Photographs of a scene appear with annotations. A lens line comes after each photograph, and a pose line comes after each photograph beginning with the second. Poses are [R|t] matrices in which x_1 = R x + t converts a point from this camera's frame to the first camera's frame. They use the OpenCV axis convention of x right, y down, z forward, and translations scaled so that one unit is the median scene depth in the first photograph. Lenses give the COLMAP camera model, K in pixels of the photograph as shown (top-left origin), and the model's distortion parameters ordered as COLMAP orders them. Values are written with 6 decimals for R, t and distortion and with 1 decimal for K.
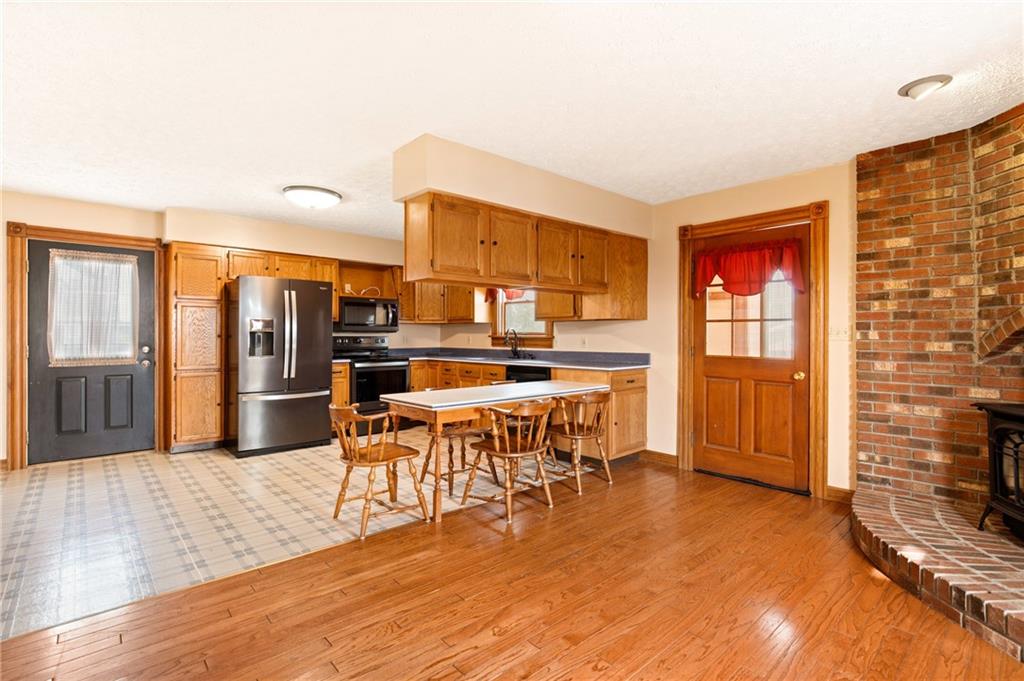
lens RADIAL K [[479.1, 0, 507.6], [0, 479.1, 333.6], [0, 0, 1]] dist [-0.002686, 0.002157]
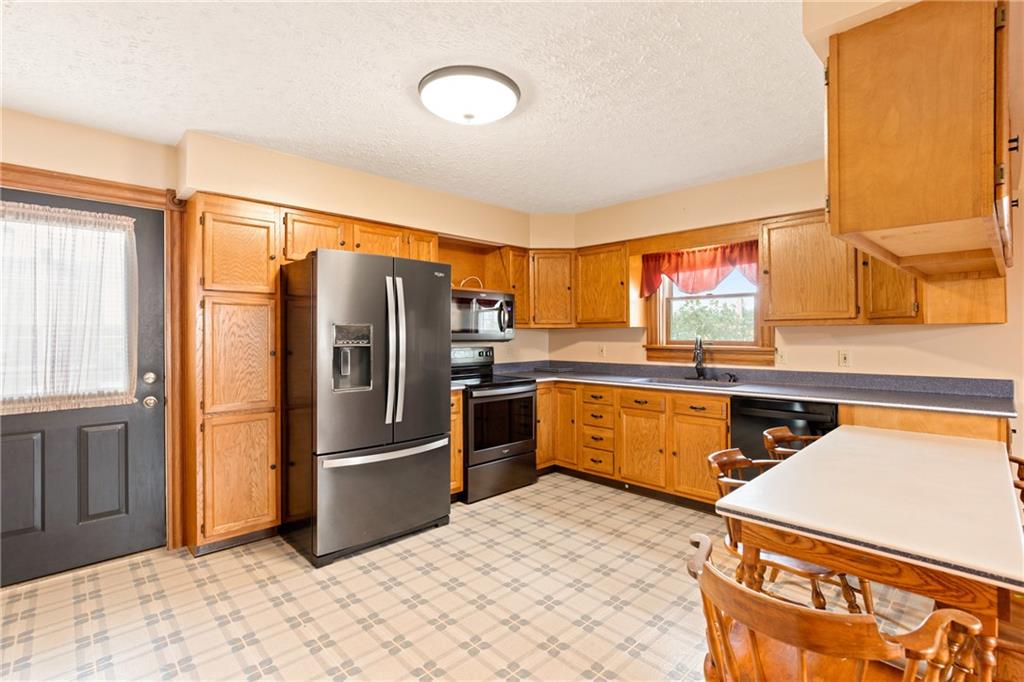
lens RADIAL K [[479.1, 0, 511.5], [0, 479.1, 333.4], [0, 0, 1]] dist [-0.002686, 0.002157]
pose [[0.999659, -0.004766, 0.025662, -0.325825], [0.004752, 0.999989, 0.000601, -0.018972], [-0.025664, -0.000479, 0.999671, 0.399875]]
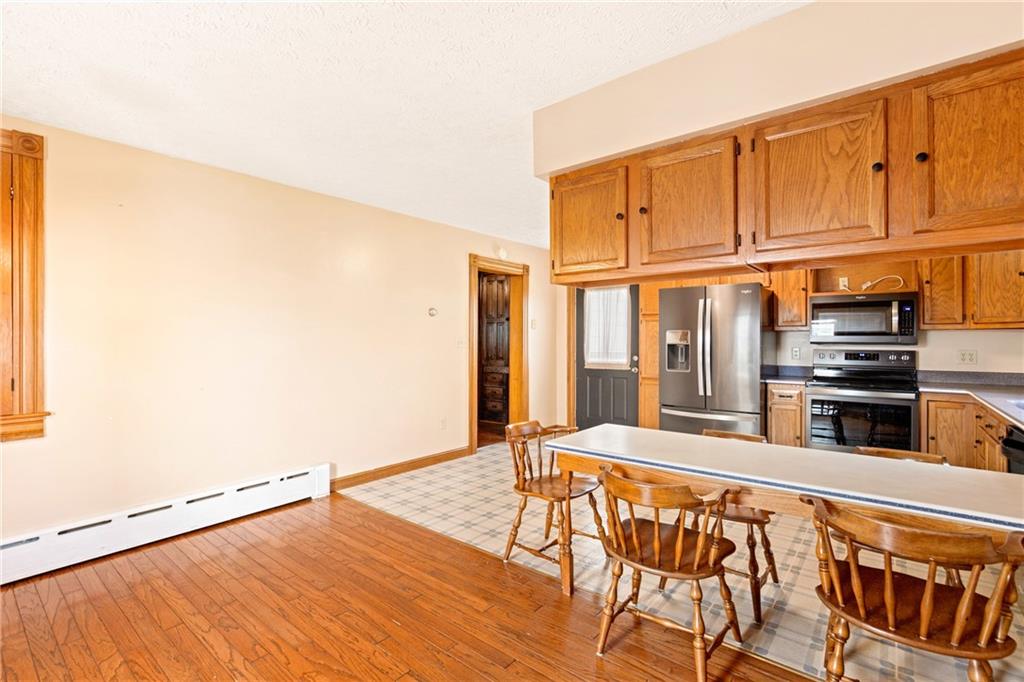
lens RADIAL K [[479.1, 0, 517.7], [0, 479.1, 338.3], [0, 0, 1]] dist [-0.002686, 0.002157]
pose [[0.142935, -0.002708, -0.989728, 0.395453], [0.003929, 0.999990, -0.002169, -0.015318], [0.989724, -0.003579, 0.142944, 0.524065]]
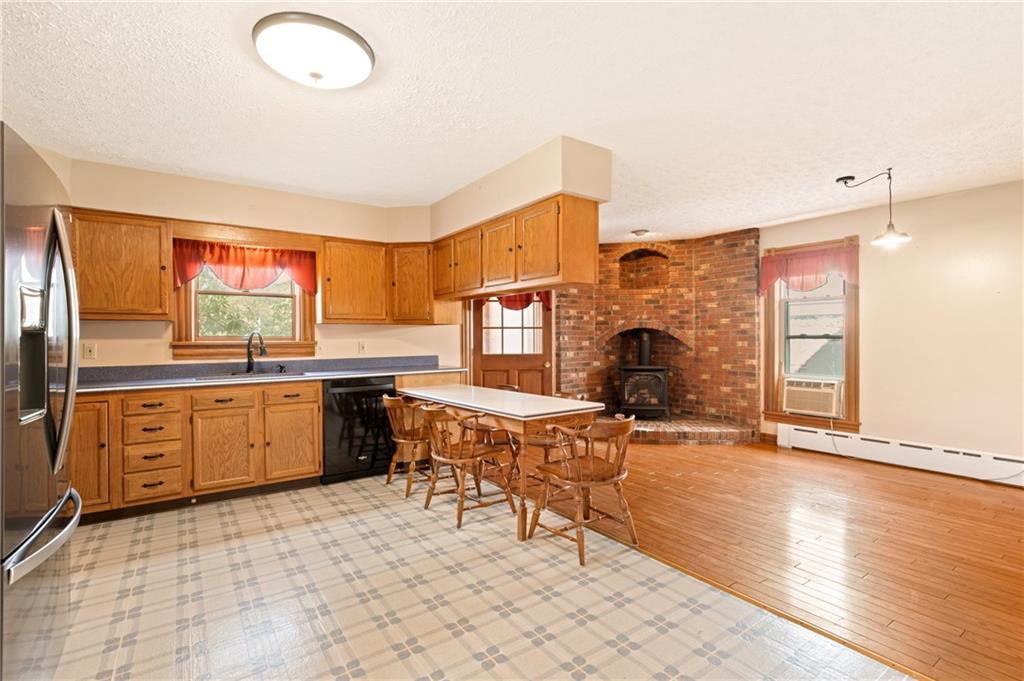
lens RADIAL K [[479.1, 0, 503.0], [0, 479.1, 340.1], [0, 0, 1]] dist [-0.002686, 0.002157]
pose [[0.142553, -0.007634, 0.989758, -0.756509], [0.002966, 0.999969, 0.007286, -0.002024], [-0.989783, 0.001897, 0.142571, 0.650111]]
